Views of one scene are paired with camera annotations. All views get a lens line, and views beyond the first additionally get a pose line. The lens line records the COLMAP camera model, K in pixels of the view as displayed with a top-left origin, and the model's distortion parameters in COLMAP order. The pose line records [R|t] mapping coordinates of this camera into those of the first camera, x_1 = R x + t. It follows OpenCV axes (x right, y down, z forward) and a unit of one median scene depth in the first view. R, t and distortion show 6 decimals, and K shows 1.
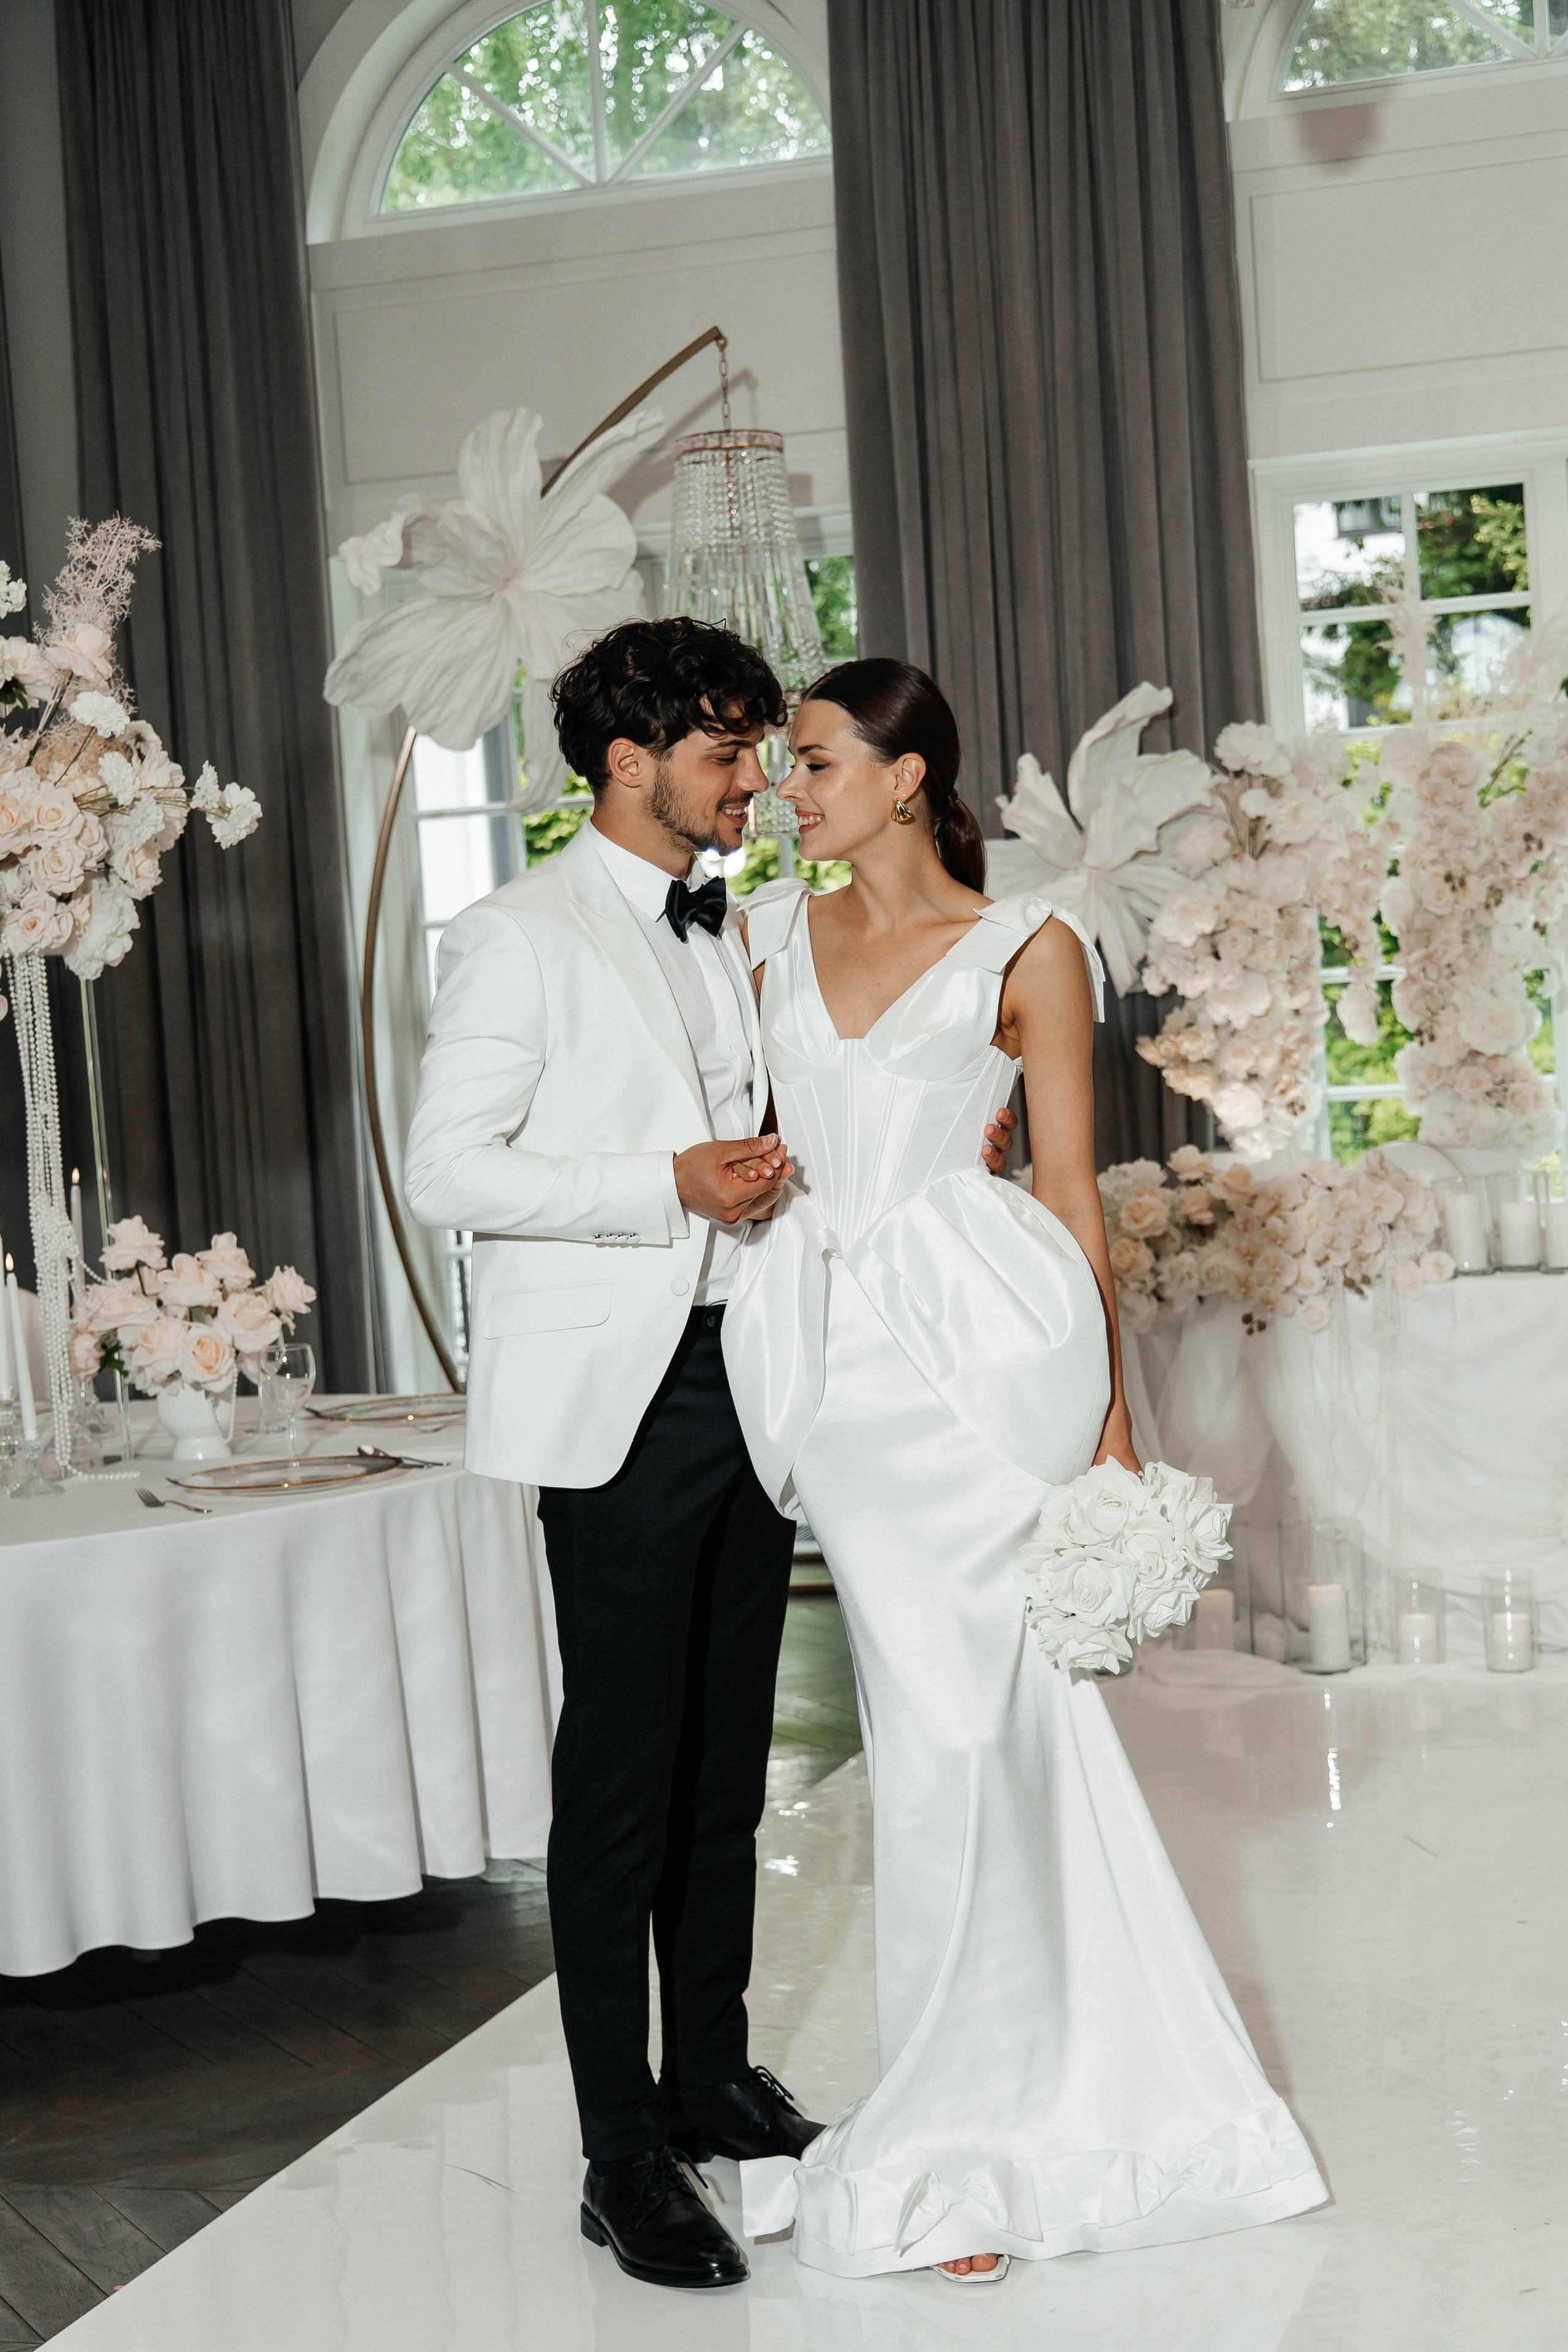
lens RADIAL K [[3730.9, 0, 784.0], [0, 3730.9, 1176.0], [0, 0, 1]] dist [0.016111, -0.013789]
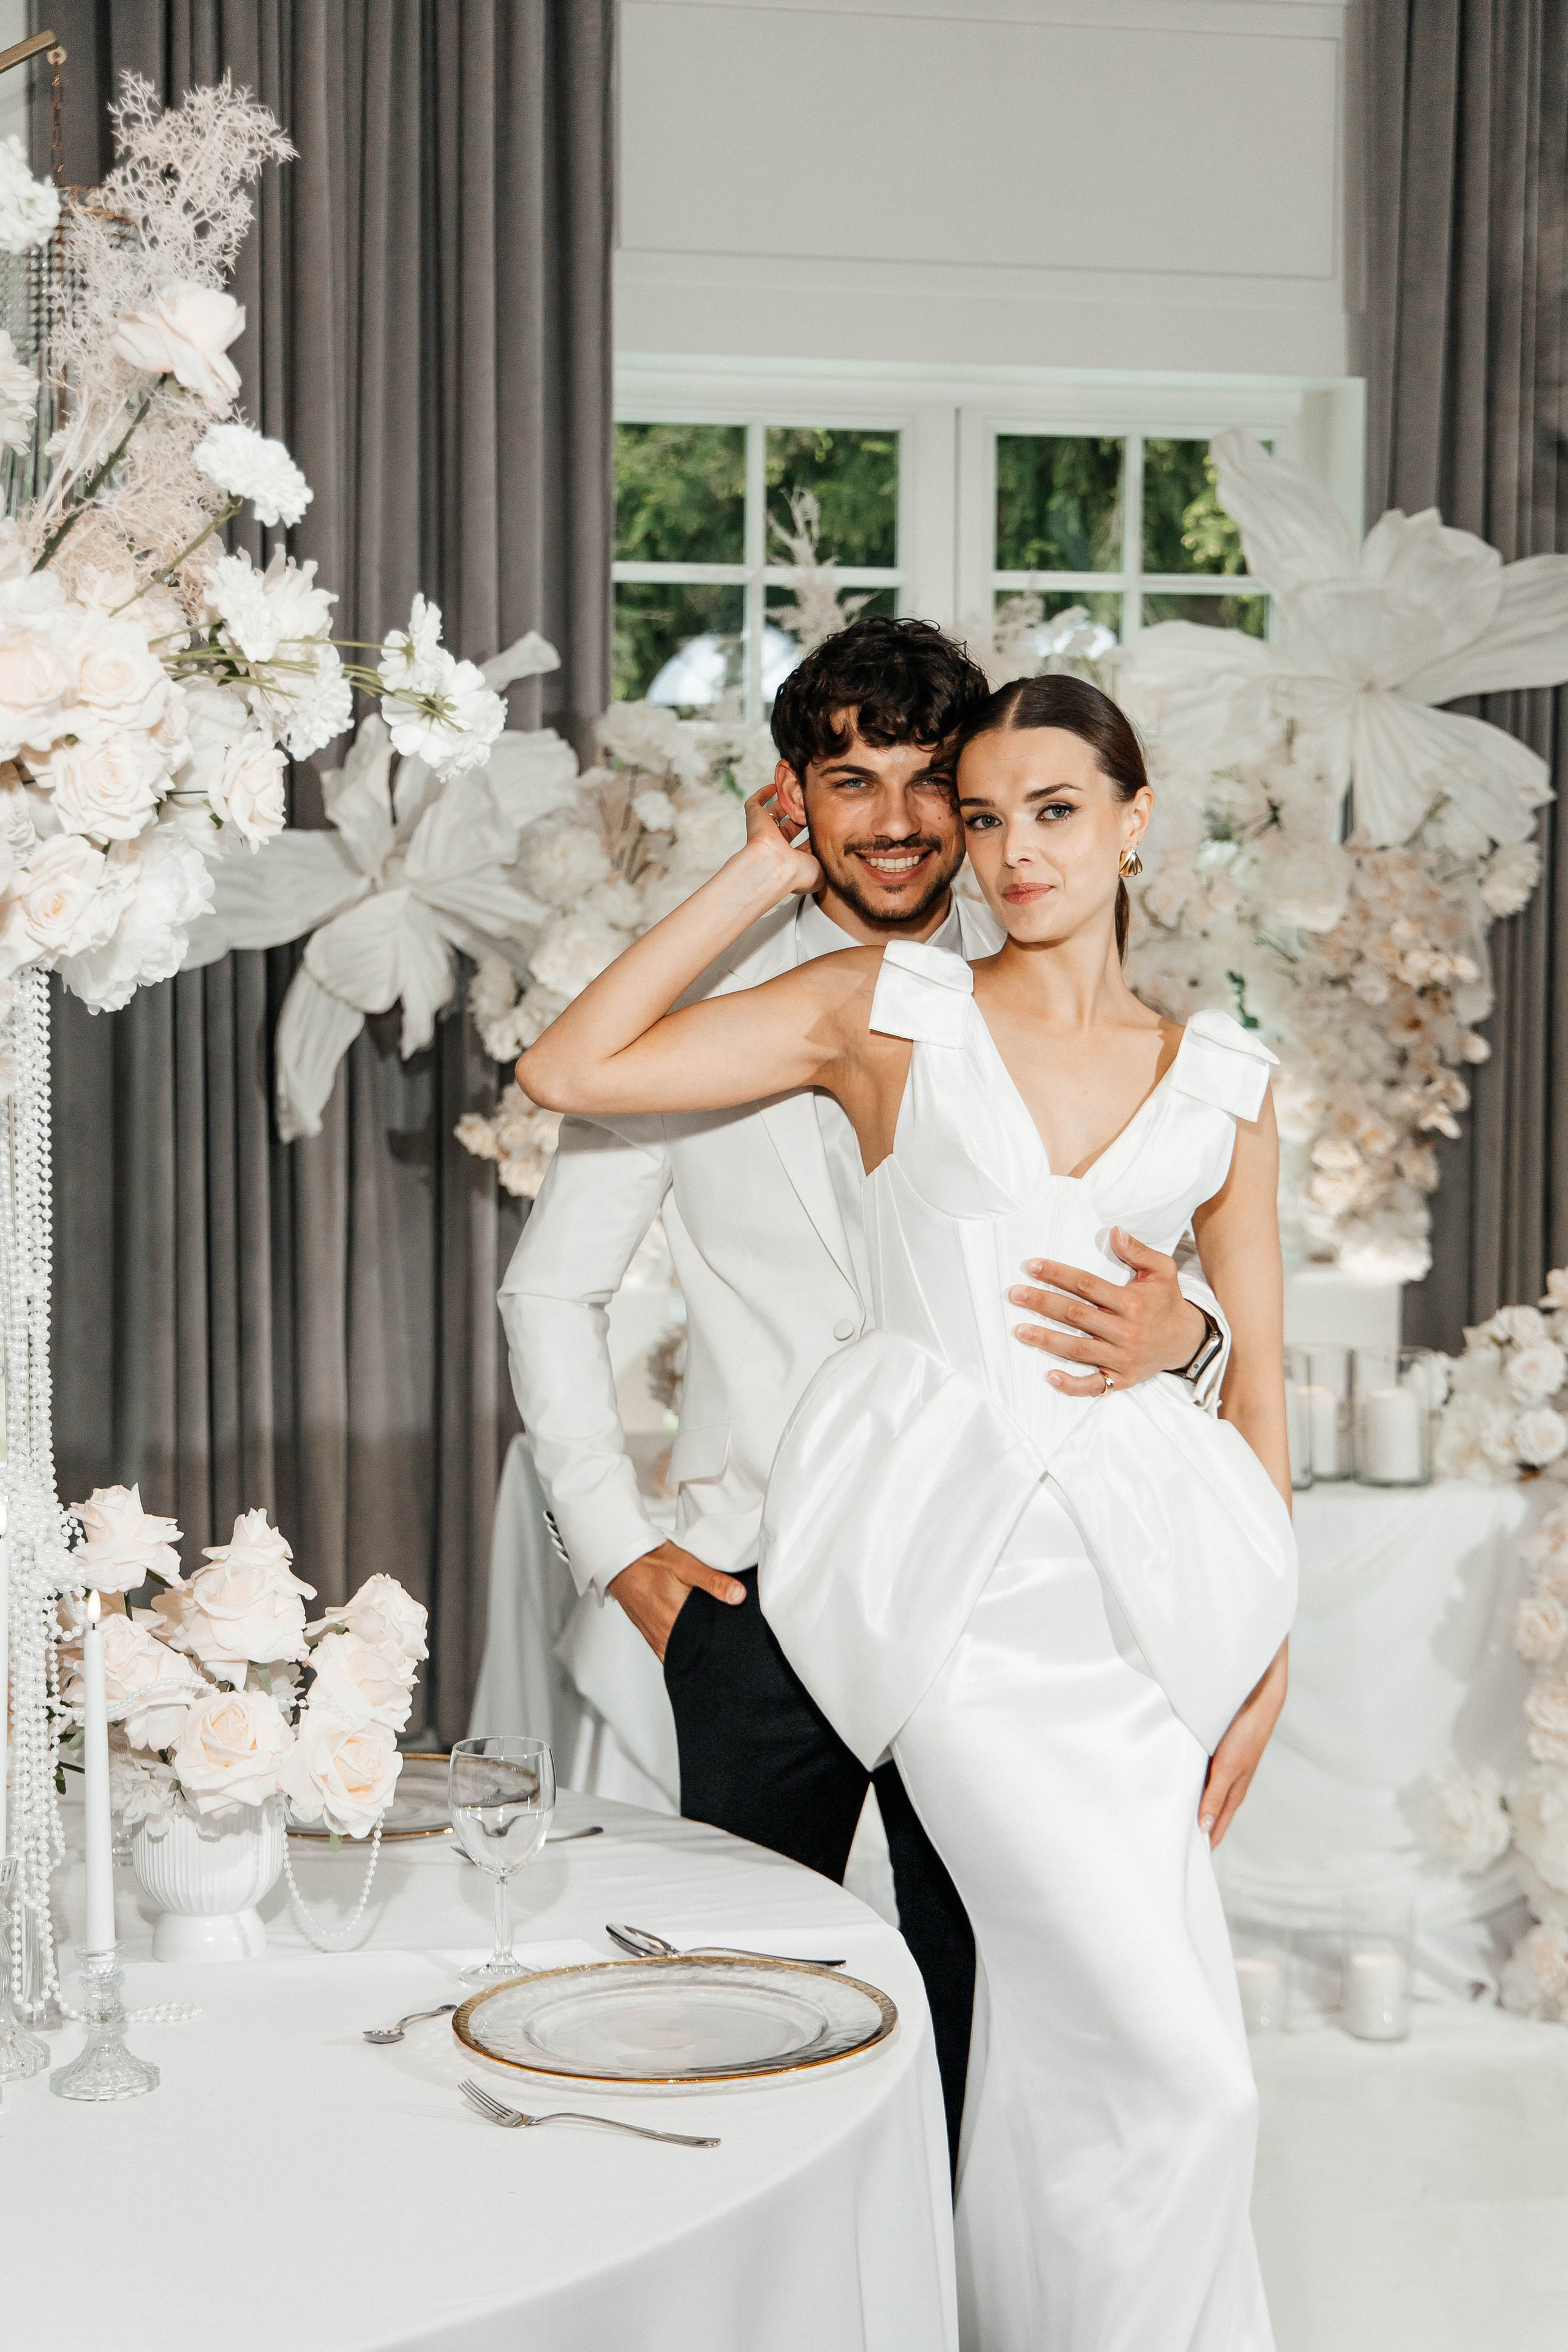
lens RADIAL K [[3797.7, 0, 784.0], [0, 3797.7, 1176.0], [0, 0, 1]] dist [0.050672, -0.008449]
pose [[0.870750, 0.036263, 0.490386, -0.221512], [-0.035852, 0.999305, -0.010235, -0.020315], [-0.490417, -0.008670, 0.871445, 0.328038]]
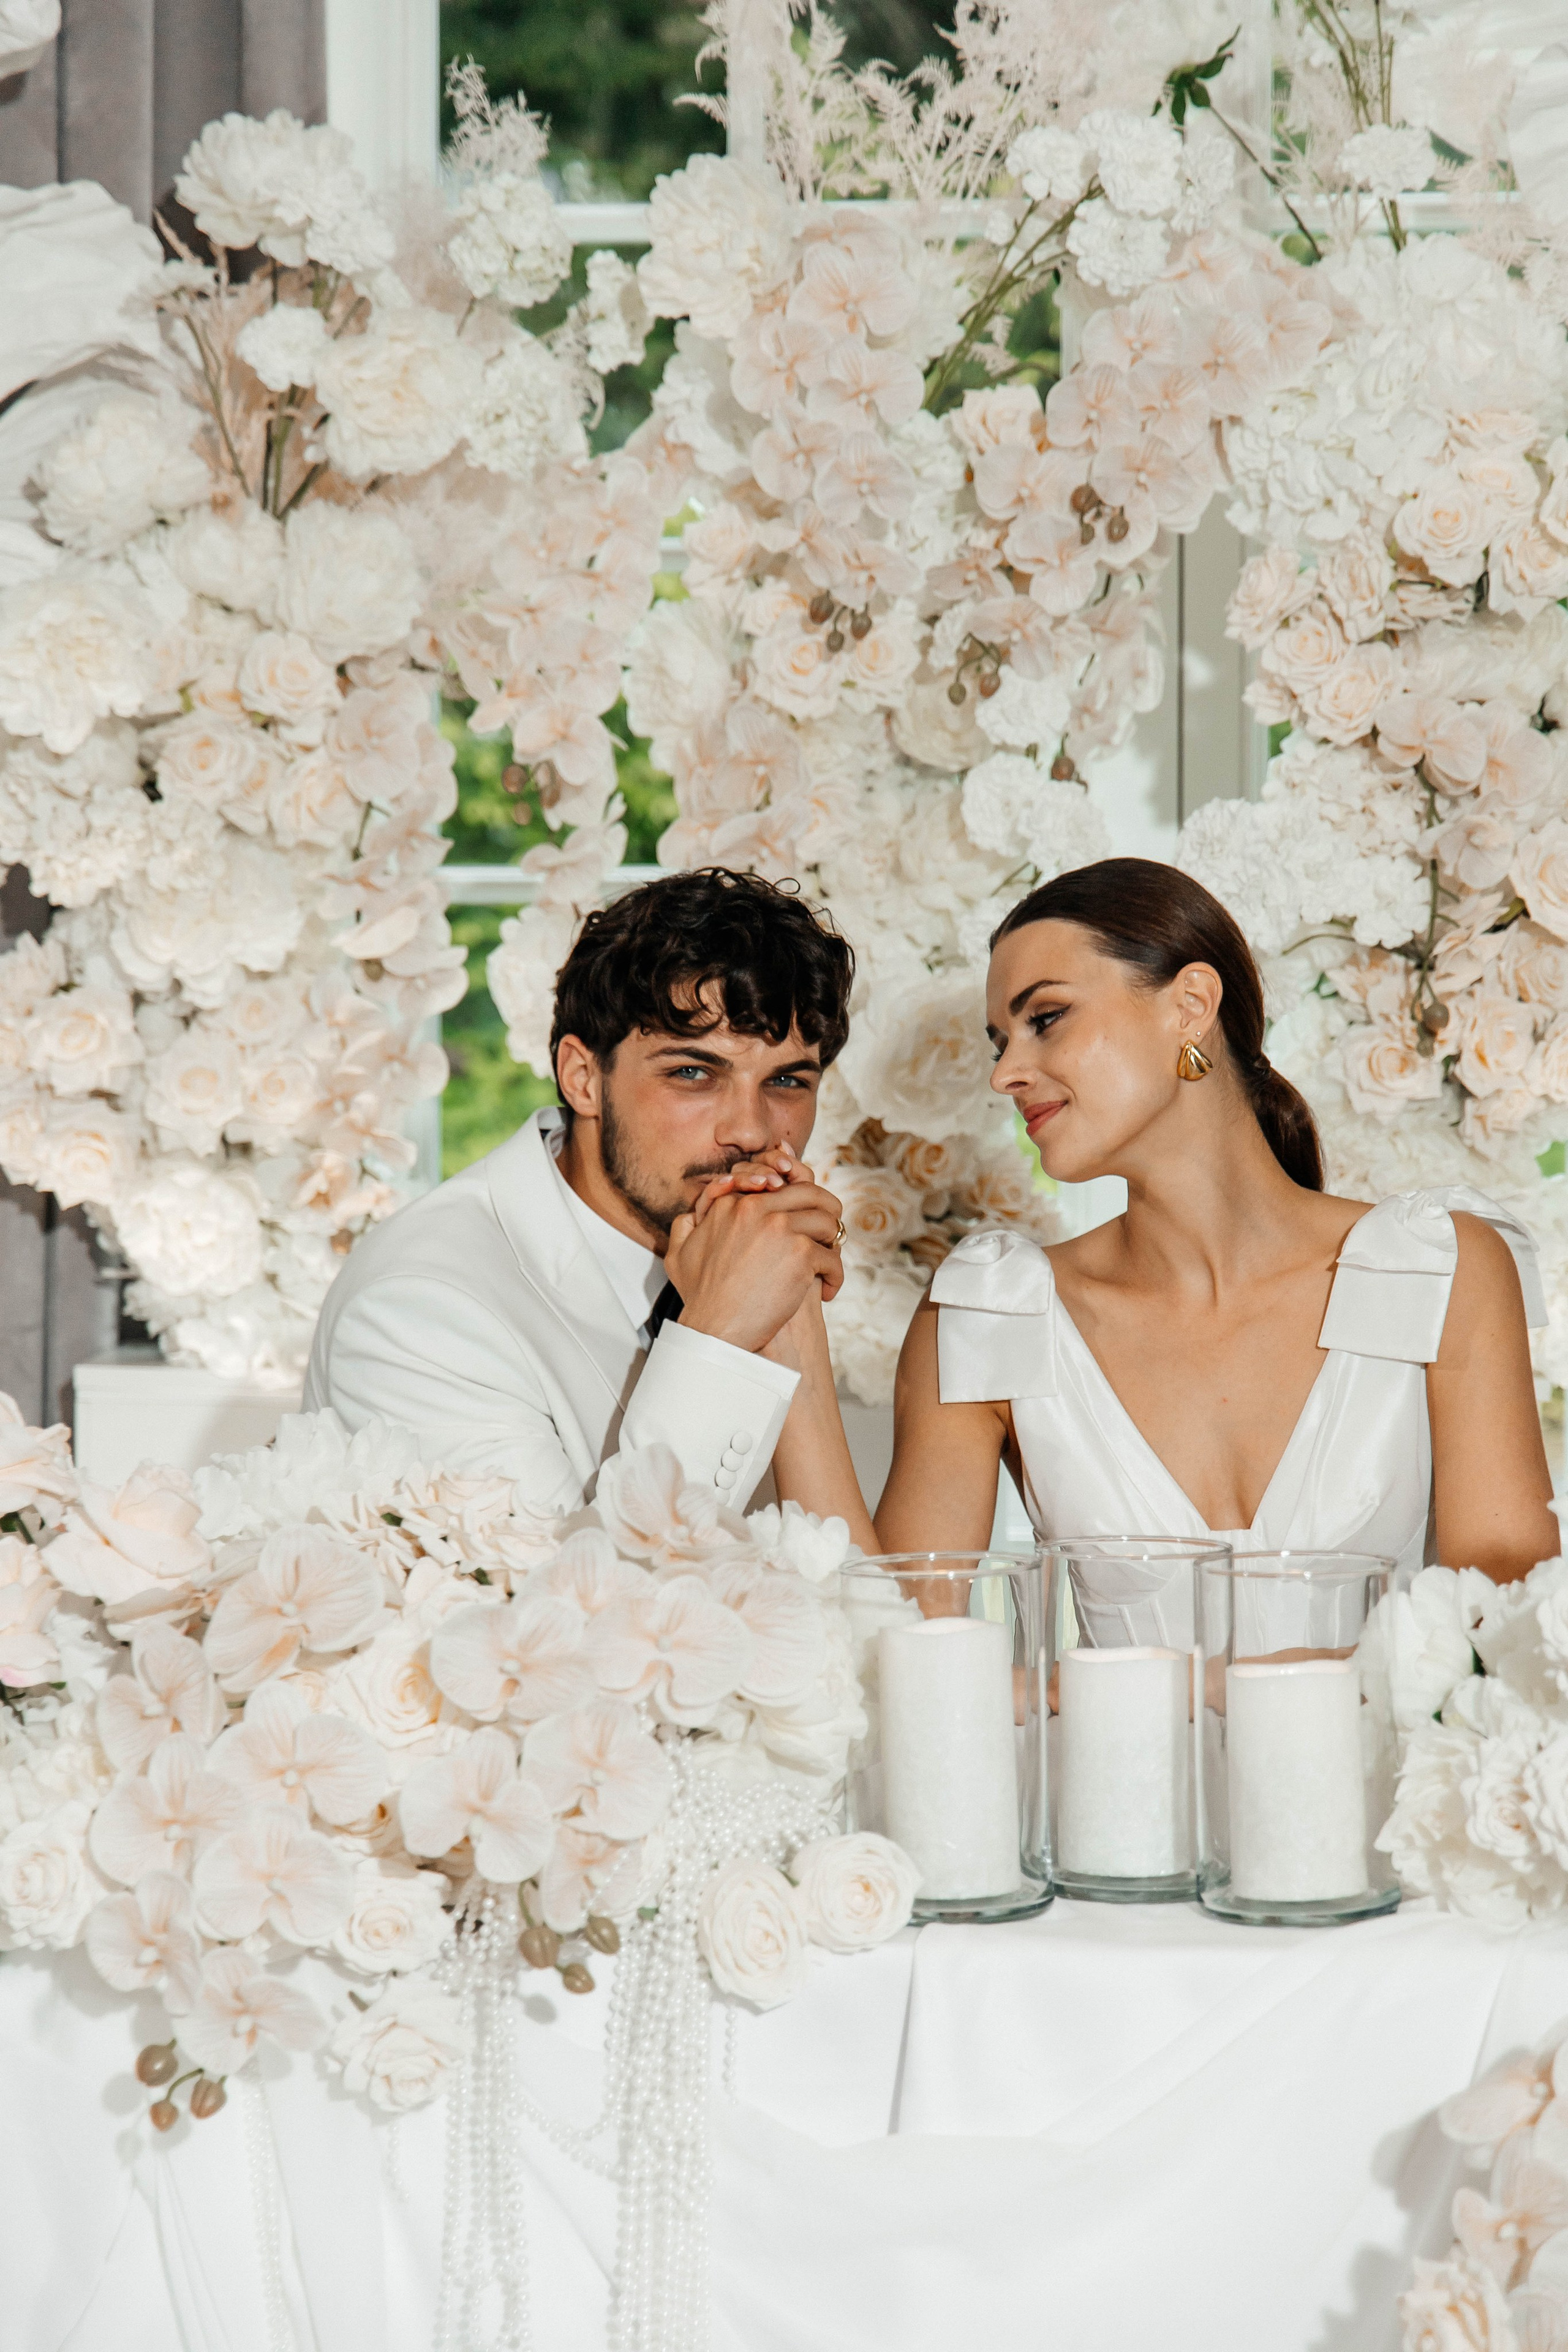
lens RADIAL K [[5637.4, 0, 784.0], [0, 5637.4, 1176.0], [0, 0, 1]] dist [-0.008354, 0.475770]
pose [[0.974644, 0.055841, 0.216681, 0.063672], [-0.051940, 0.998370, -0.023658, -0.014875], [-0.217649, 0.011803, 0.975956, 0.492315]]
